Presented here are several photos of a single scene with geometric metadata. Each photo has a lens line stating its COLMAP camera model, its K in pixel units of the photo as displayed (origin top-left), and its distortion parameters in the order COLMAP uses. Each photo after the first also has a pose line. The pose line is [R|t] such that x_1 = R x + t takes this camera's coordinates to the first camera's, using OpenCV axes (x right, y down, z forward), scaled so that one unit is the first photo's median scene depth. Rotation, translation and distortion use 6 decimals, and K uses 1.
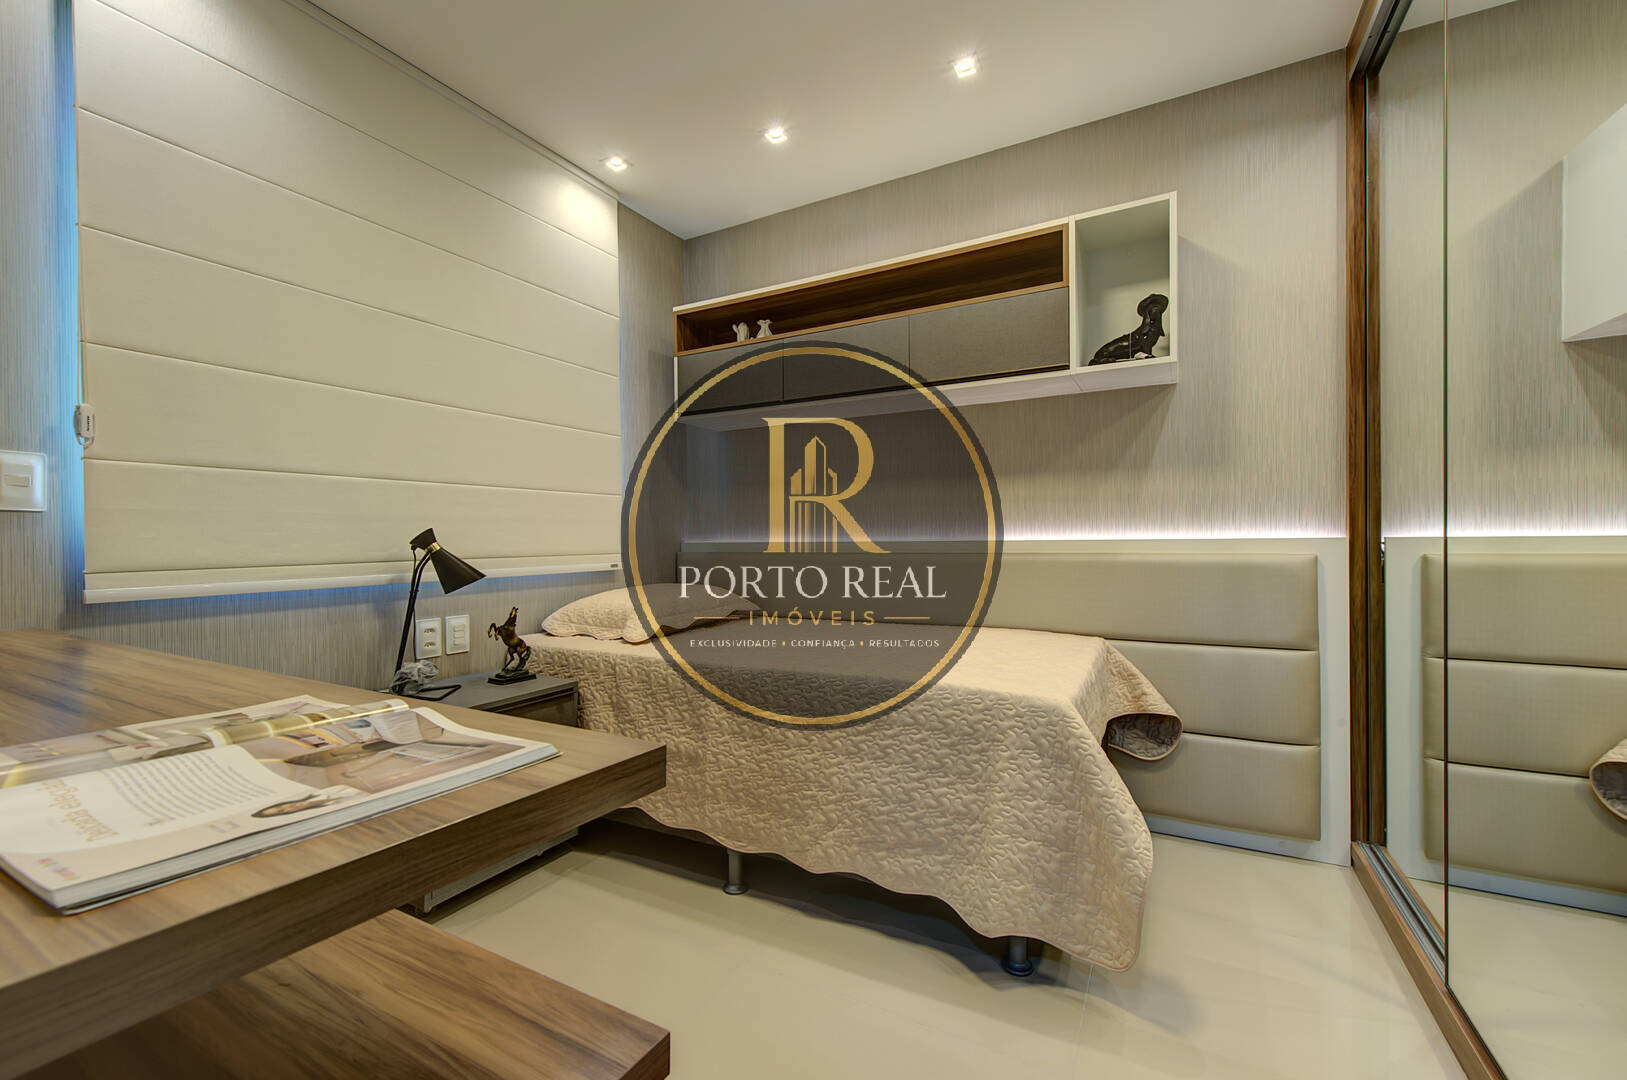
lens RADIAL K [[664.4, 0, 815.4], [0, 664.4, 543.9], [0, 0, 1]] dist [-0.000222, -0.000334]
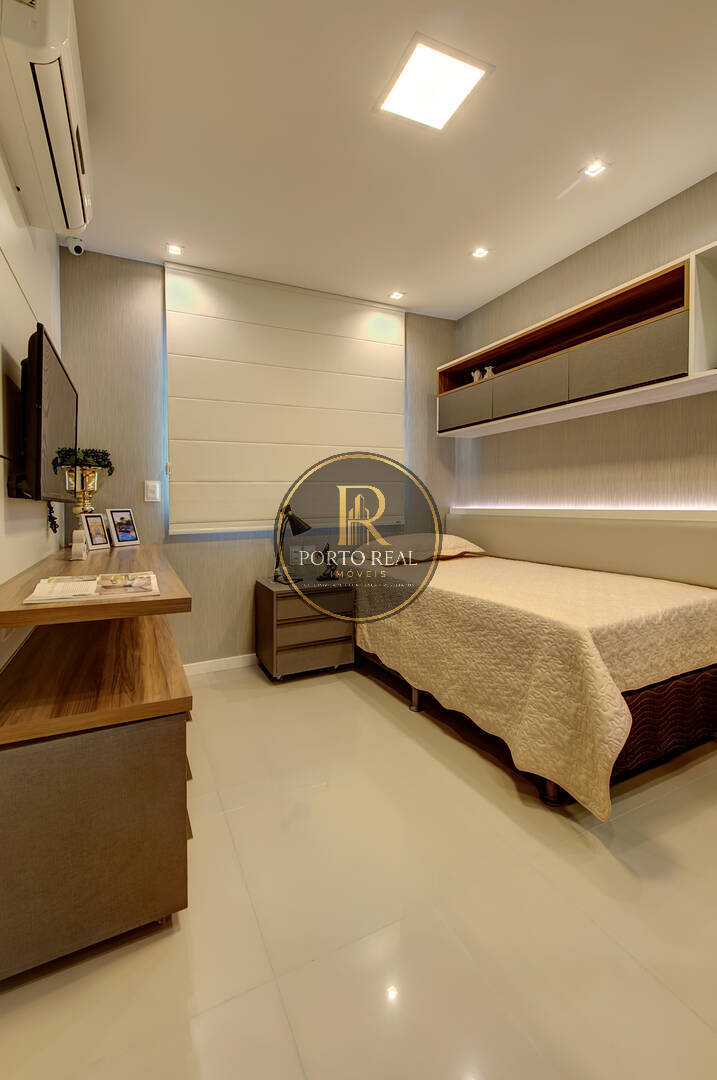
lens RADIAL K [[447.9, 0, 360.7], [0, 447.9, 507.8], [0, 0, 1]] dist [0.000454, -0.000034]
pose [[0.825536, 0.007198, -0.564304, 0.464553], [0.001292, 0.999892, 0.014645, -0.036995], [0.564349, -0.012819, 0.825437, -0.066616]]
